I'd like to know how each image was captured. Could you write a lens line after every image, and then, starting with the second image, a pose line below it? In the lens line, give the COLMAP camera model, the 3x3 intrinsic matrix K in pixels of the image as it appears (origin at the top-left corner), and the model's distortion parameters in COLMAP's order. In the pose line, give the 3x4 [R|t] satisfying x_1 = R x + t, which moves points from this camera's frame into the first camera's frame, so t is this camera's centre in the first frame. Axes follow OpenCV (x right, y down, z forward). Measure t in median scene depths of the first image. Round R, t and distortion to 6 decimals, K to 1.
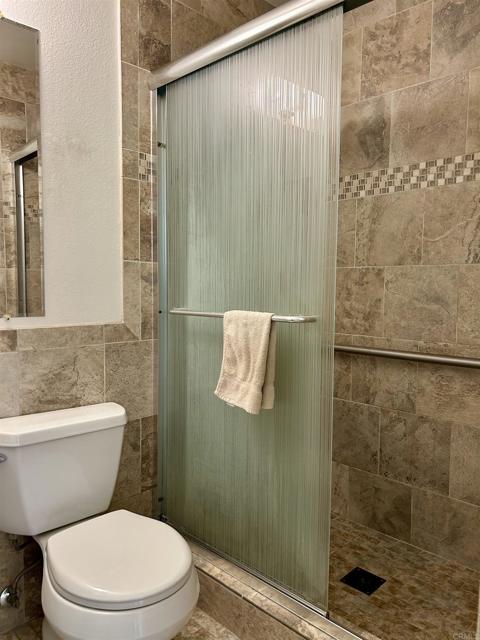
lens RADIAL K [[480.1, 0, 235.9], [0, 480.1, 321.8], [0, 0, 1]] dist [0.057420, -0.066604]
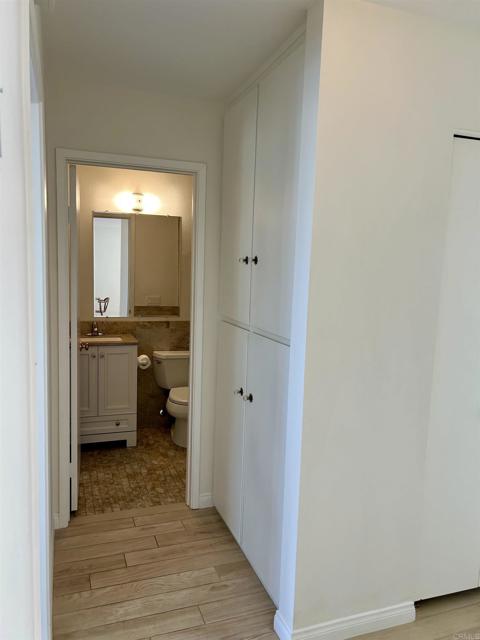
lens RADIAL K [[480.1, 0, 237.7], [0, 480.1, 318.6], [0, 0, 1]] dist [0.057420, -0.066604]
pose [[0.906485, 0.064957, -0.417212, 1.016047], [-0.051960, 0.997747, 0.042448, -0.129246], [0.419029, -0.016800, 0.907817, -1.308630]]
